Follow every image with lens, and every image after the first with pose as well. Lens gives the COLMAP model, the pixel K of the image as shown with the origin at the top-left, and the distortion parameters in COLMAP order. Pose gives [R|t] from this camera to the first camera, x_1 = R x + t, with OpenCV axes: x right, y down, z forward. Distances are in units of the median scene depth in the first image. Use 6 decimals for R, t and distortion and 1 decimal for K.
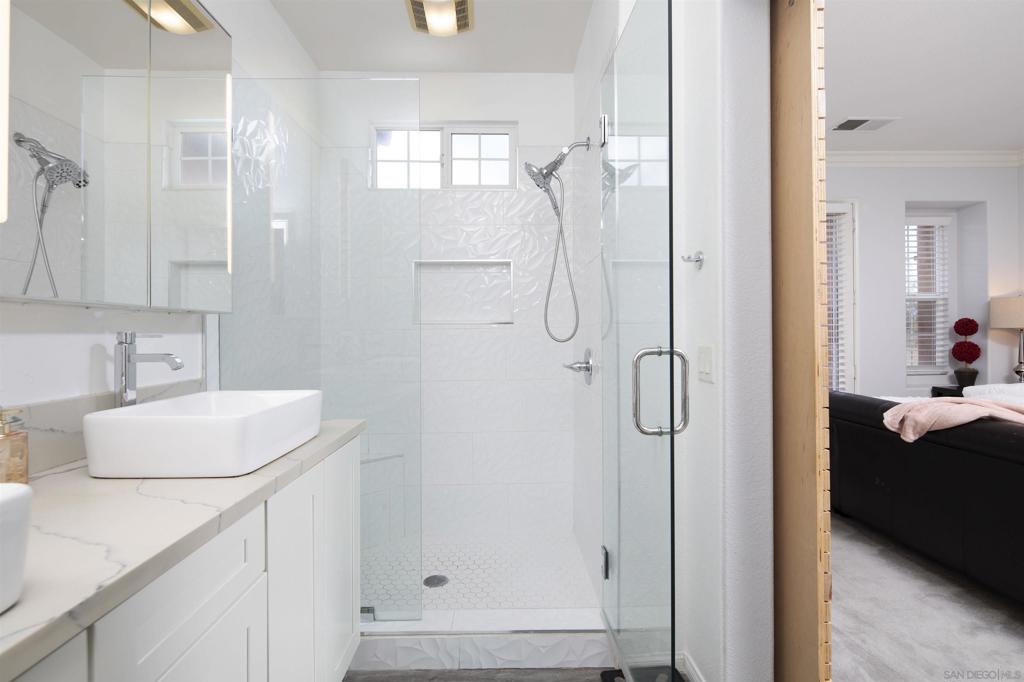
lens RADIAL K [[496.8, 0, 519.0], [0, 496.8, 334.8], [0, 0, 1]] dist [0.005422, -0.002779]
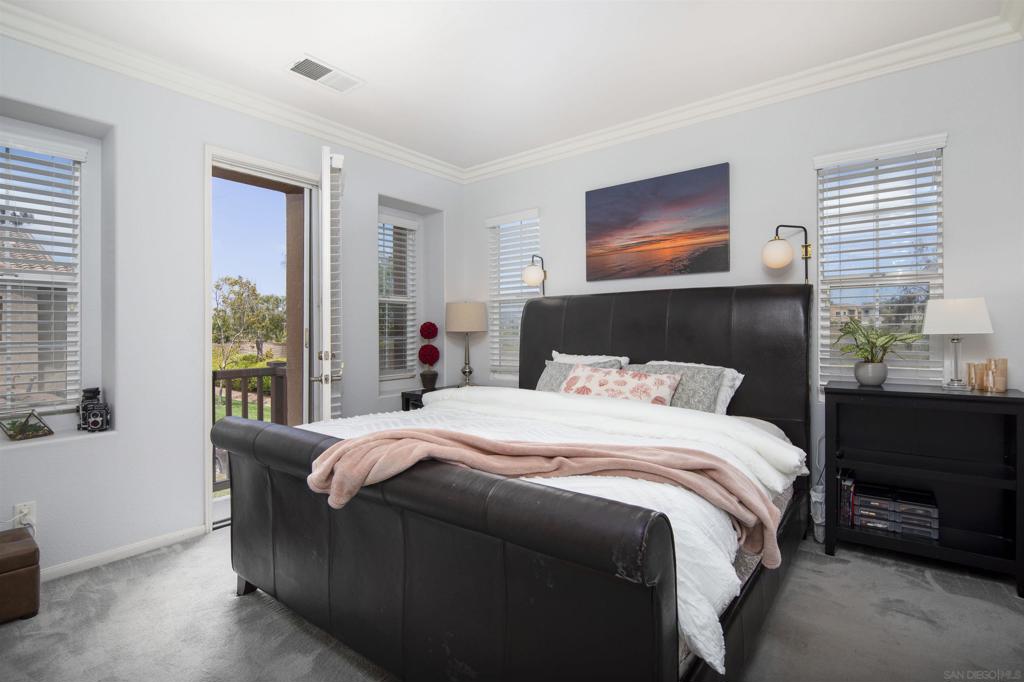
lens RADIAL K [[496.8, 0, 513.4], [0, 496.8, 333.1], [0, 0, 1]] dist [0.005422, -0.002779]
pose [[0.640598, 0.006345, 0.767850, 0.221292], [-0.000522, 0.999969, -0.007828, -0.002742], [-0.767876, 0.004613, 0.640582, 0.210629]]
